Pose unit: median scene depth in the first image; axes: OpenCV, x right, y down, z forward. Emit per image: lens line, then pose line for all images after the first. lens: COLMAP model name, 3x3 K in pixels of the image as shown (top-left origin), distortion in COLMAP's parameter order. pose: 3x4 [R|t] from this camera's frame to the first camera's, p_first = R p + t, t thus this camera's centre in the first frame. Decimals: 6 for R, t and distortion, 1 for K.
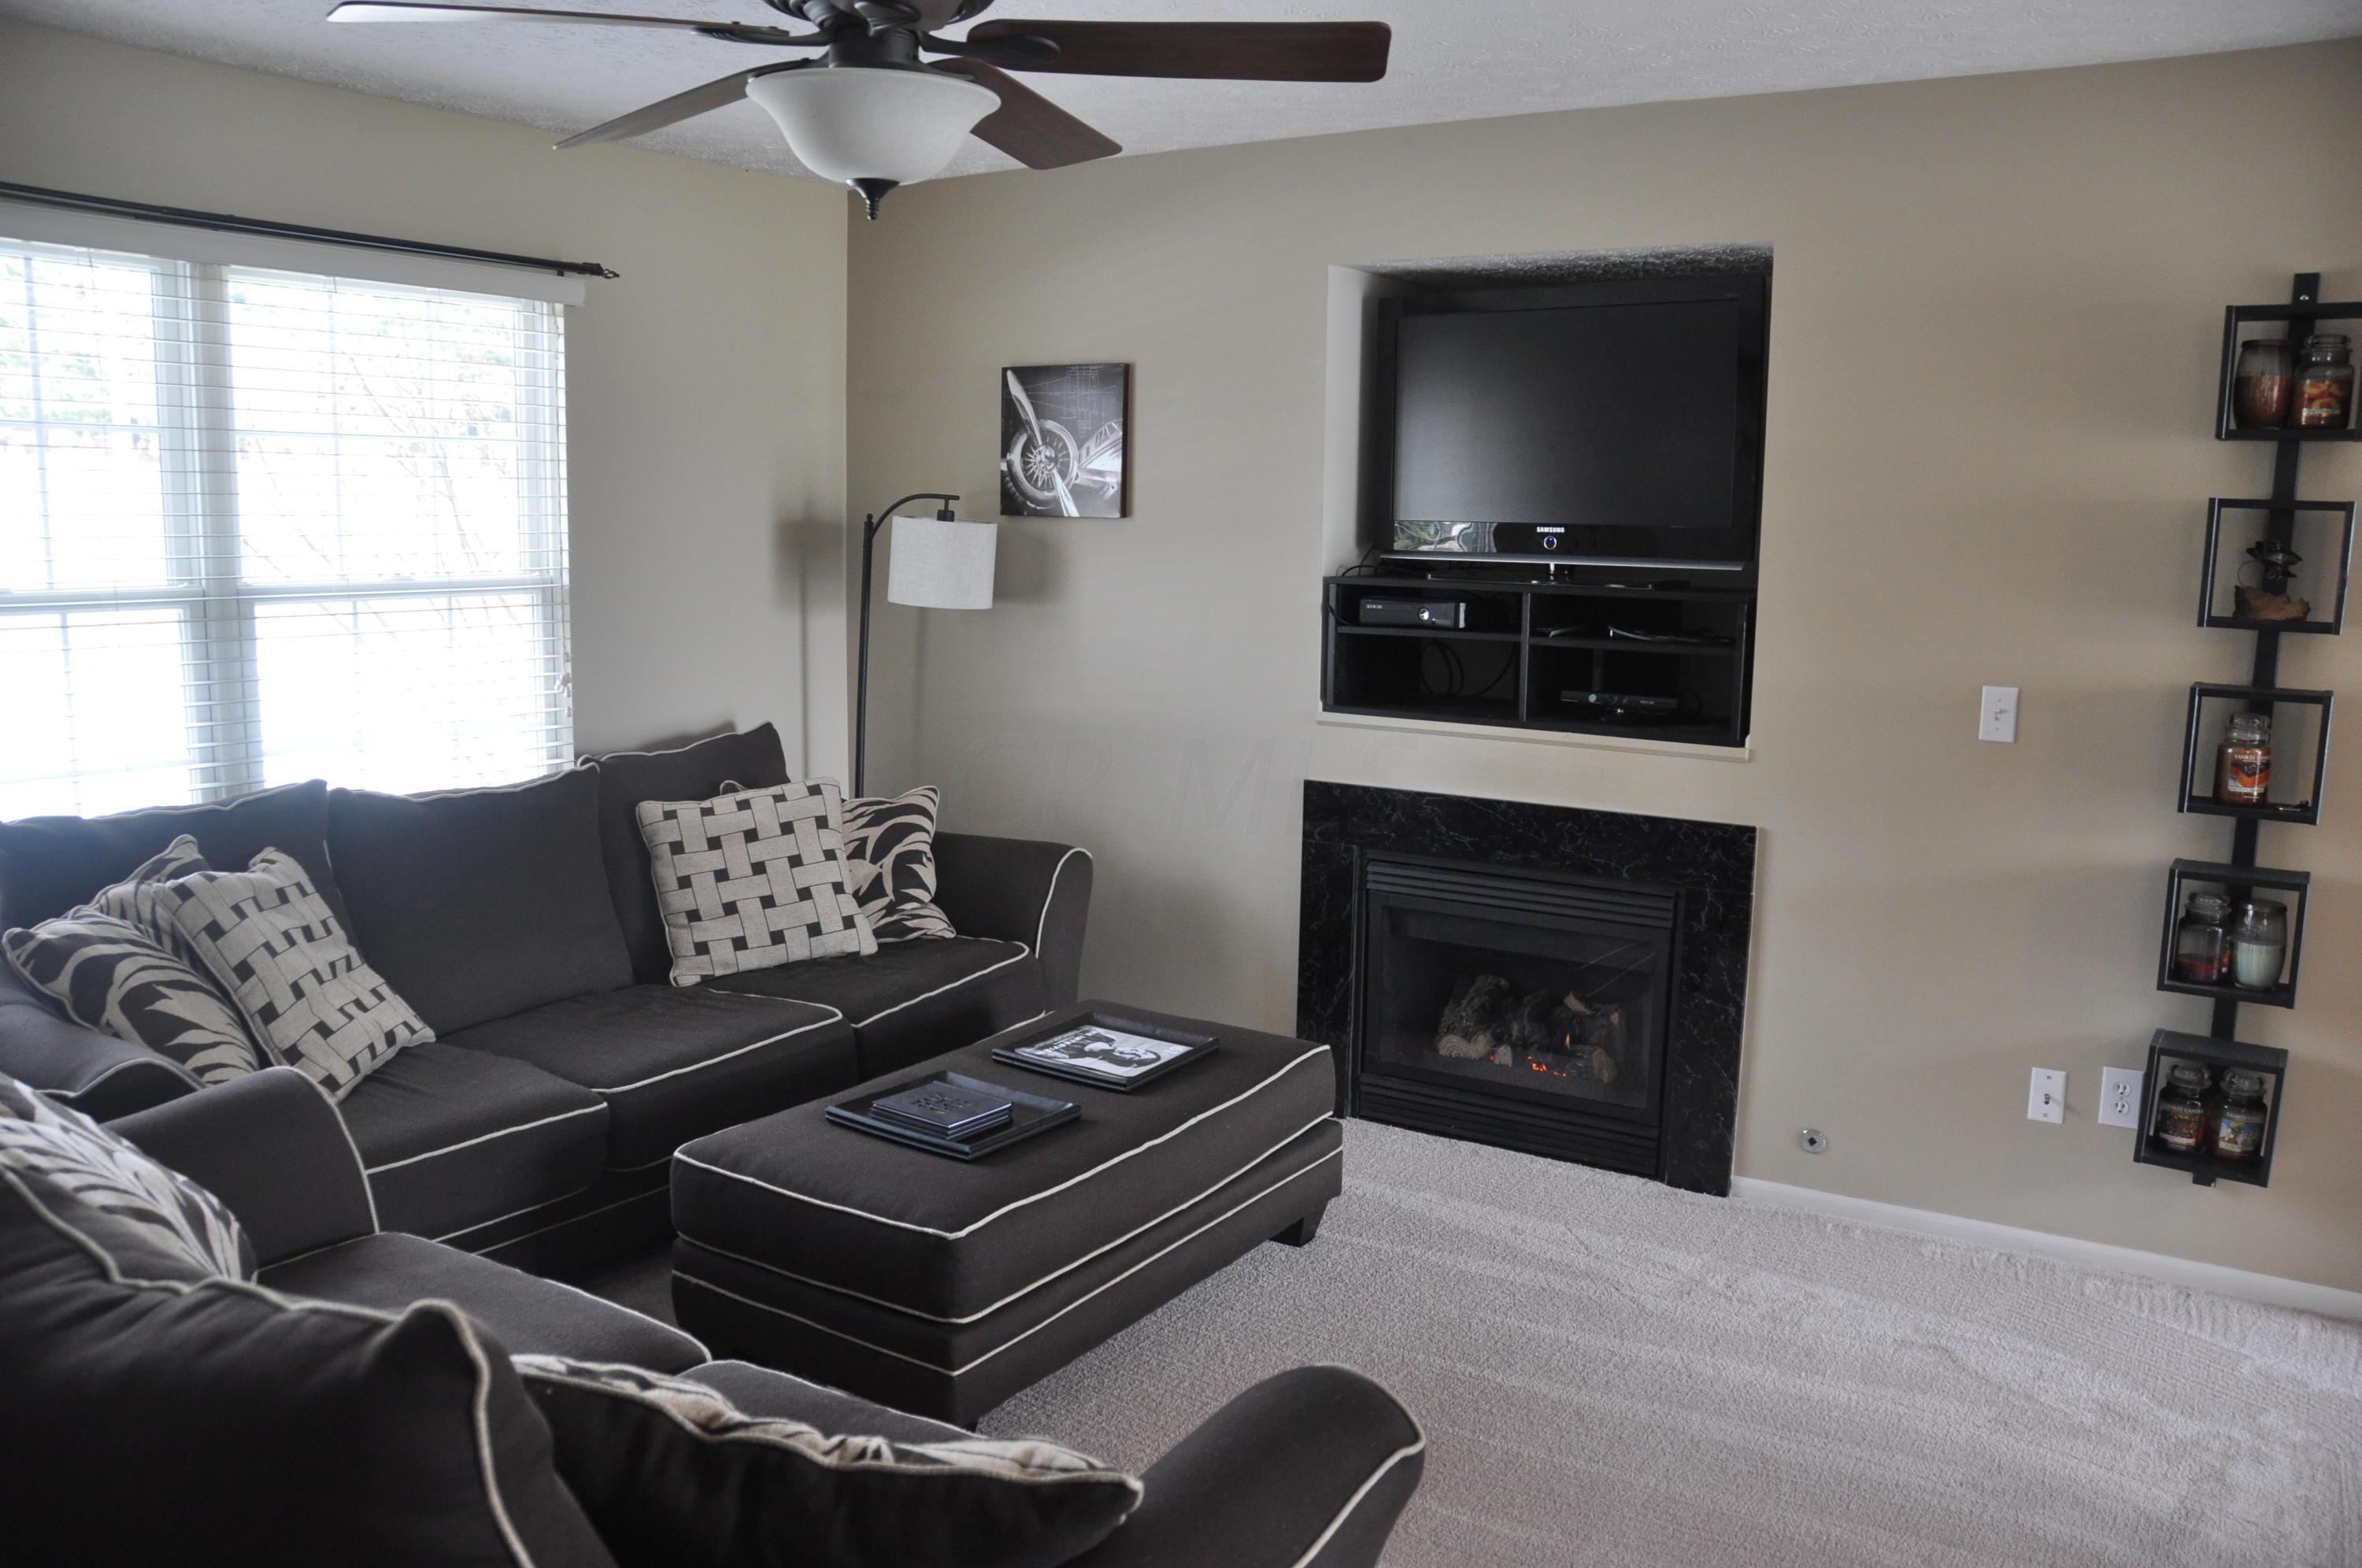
lens RADIAL K [[1840.6, 0, 1174.6], [0, 1840.6, 804.1], [0, 0, 1]] dist [-0.159231, 0.118747]
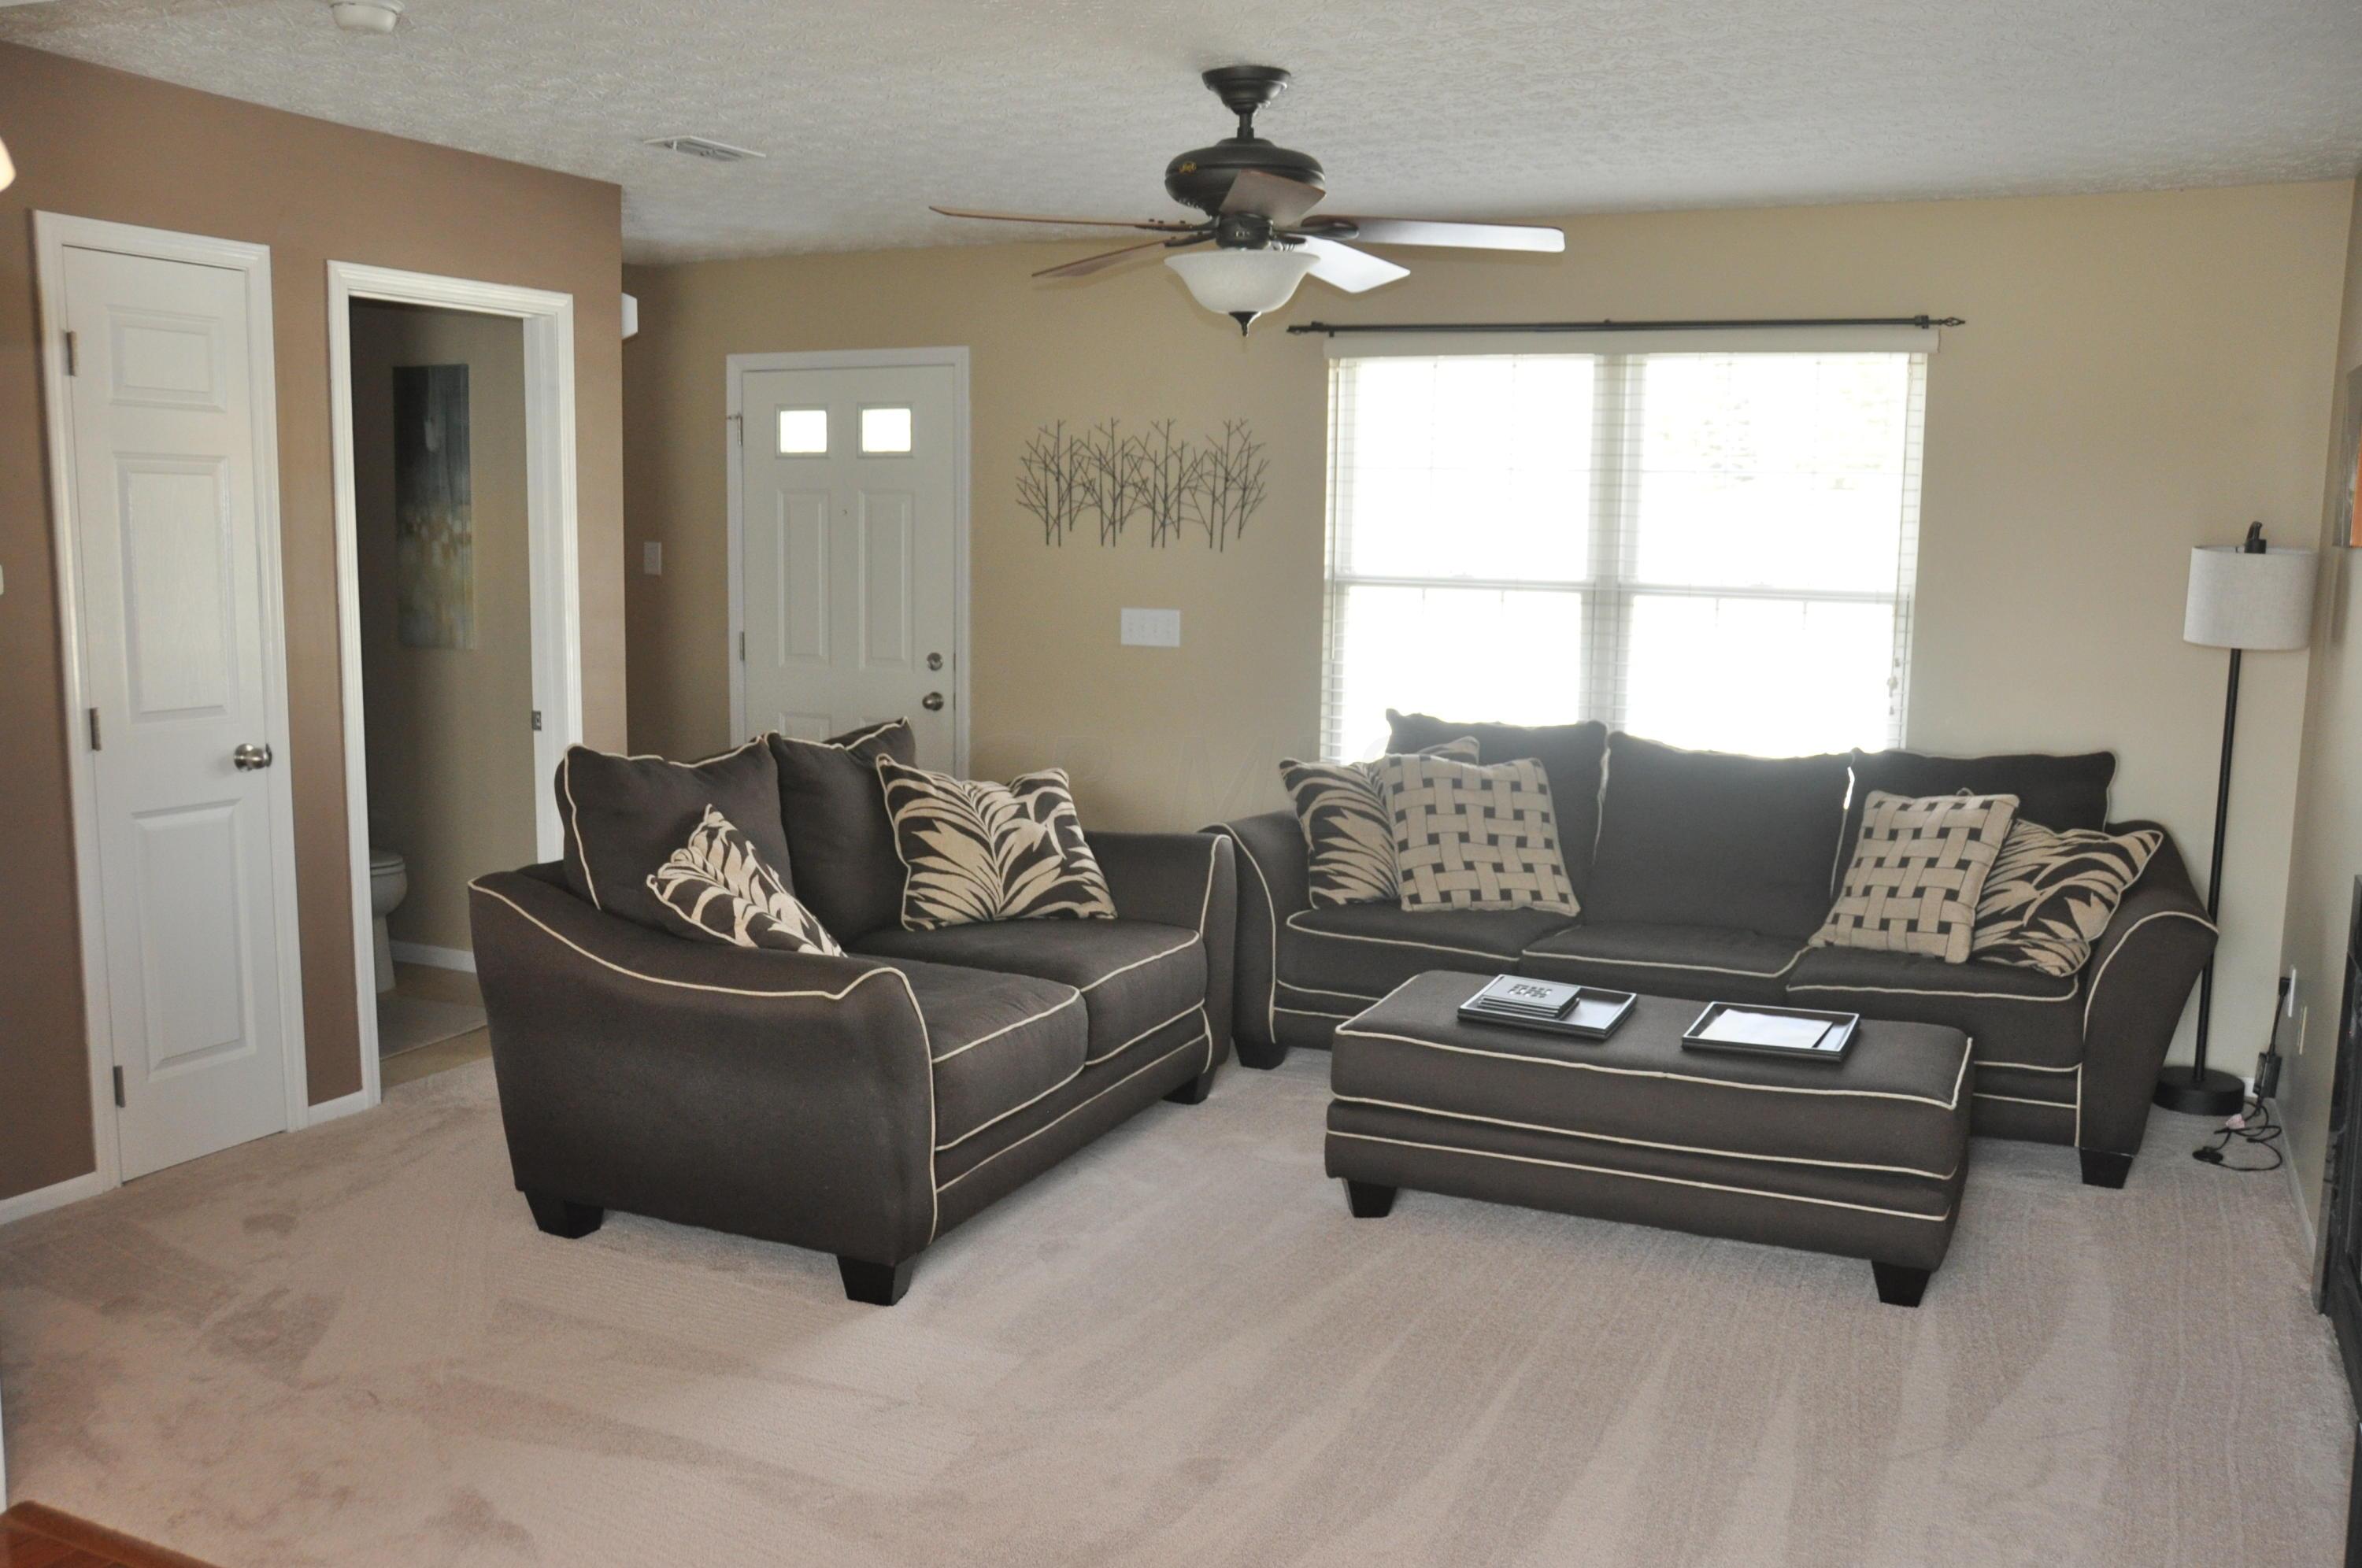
lens RADIAL K [[2019.8, 0, 1181.0], [0, 2019.8, 784.0], [0, 0, 1]] dist [-0.130633, 0.159096]
pose [[0.132015, 0.114002, -0.984670, 0.928773], [-0.168094, 0.981552, 0.091105, -0.048873], [0.976891, 0.153490, 0.148743, 0.422928]]
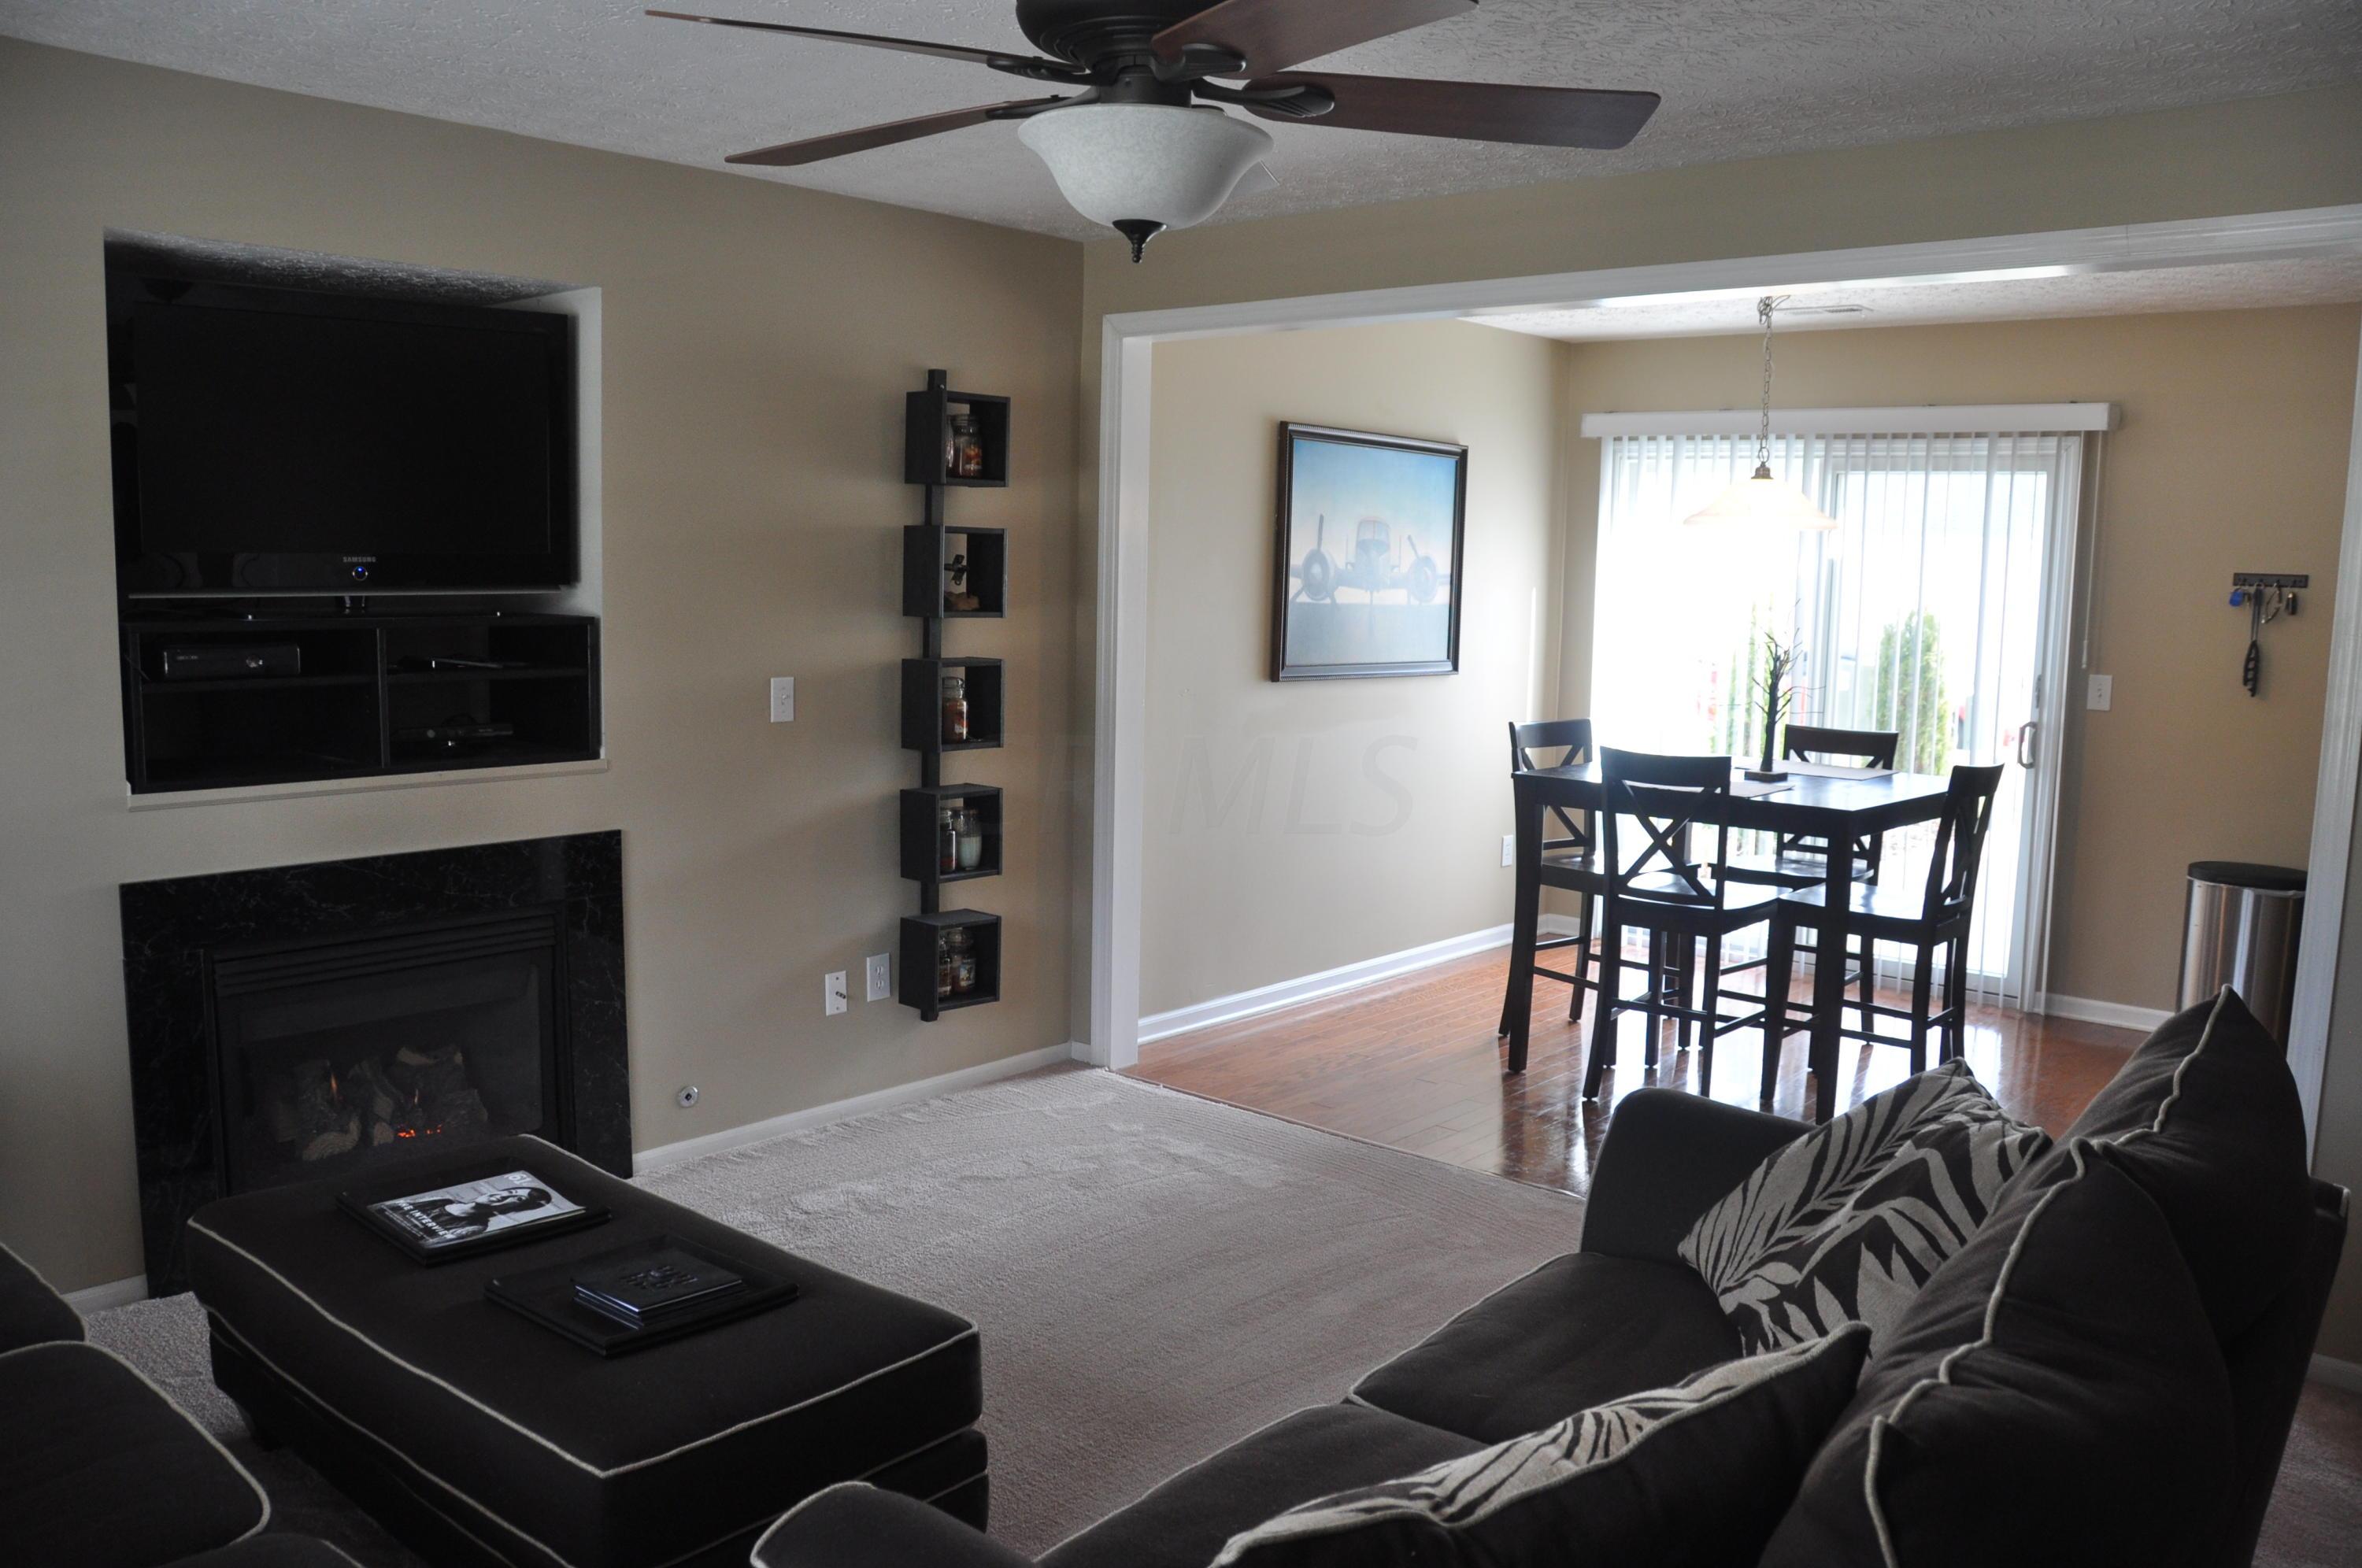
lens RADIAL K [[1840.6, 0, 1174.6], [0, 1840.6, 804.1], [0, 0, 1]] dist [-0.159231, 0.118747]
pose [[0.144631, -0.142773, 0.979131, -0.667039], [0.136424, 0.982962, 0.123181, -0.087792], [-0.980036, 0.115761, 0.161644, 0.486156]]
